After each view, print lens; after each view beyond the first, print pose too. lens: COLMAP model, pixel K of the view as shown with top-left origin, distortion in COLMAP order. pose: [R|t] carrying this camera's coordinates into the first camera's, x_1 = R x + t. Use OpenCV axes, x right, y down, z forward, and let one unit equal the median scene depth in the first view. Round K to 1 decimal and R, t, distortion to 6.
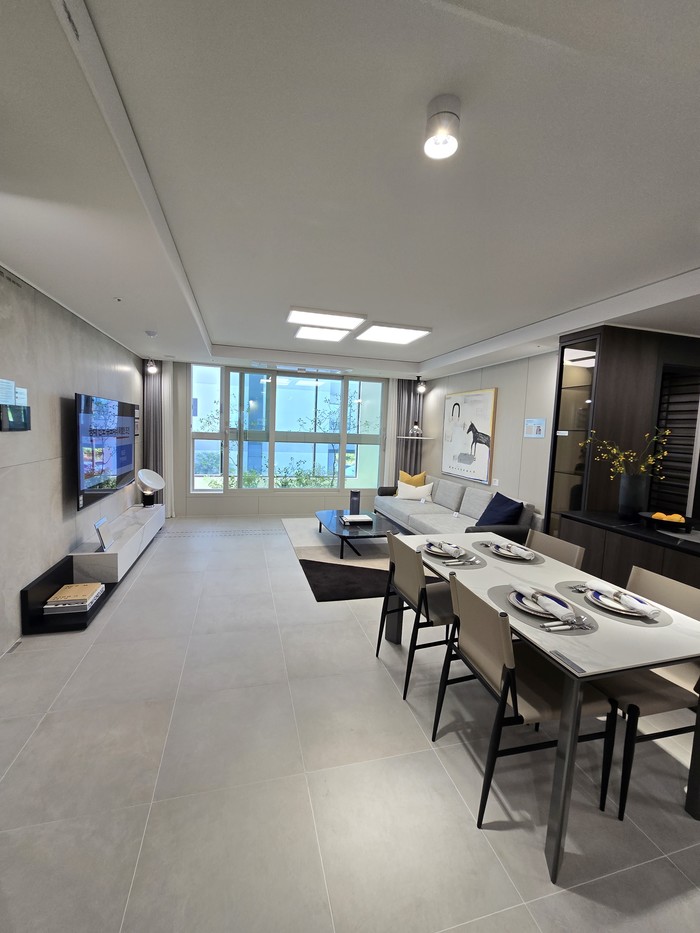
lens RADIAL K [[385.1, 0, 342.0], [0, 385.1, 462.9], [0, 0, 1]] dist [-0.002953, 0.000009]
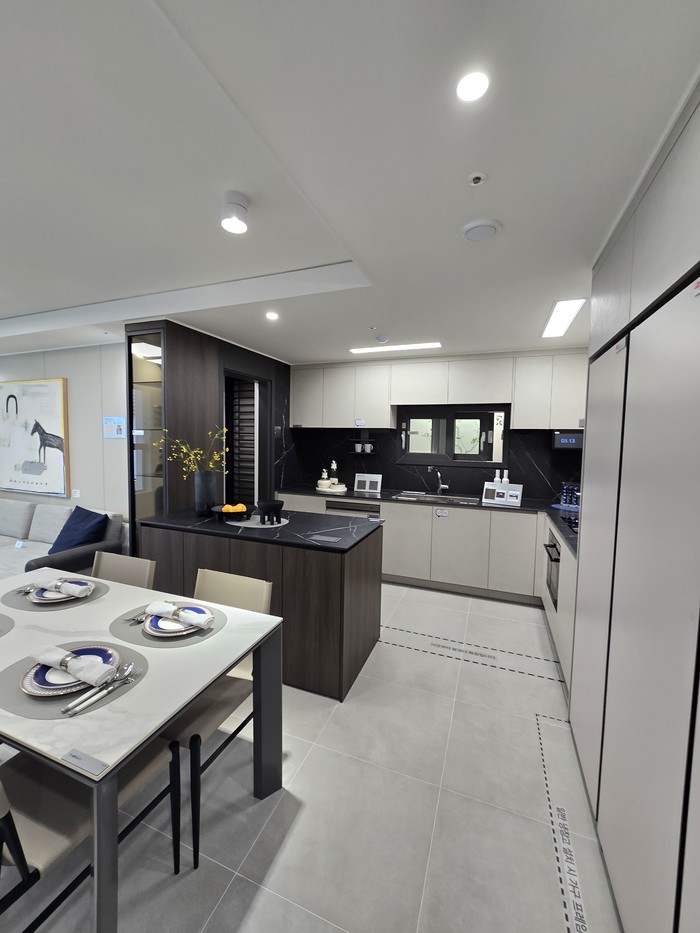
lens RADIAL K [[385.1, 0, 347.0], [0, 385.1, 465.4], [0, 0, 1]] dist [-0.002953, 0.000009]
pose [[0.588041, -0.087084, 0.804129, 0.181401], [0.080870, 0.995535, 0.048673, -0.006441], [-0.804778, 0.036408, 0.592458, 0.096793]]
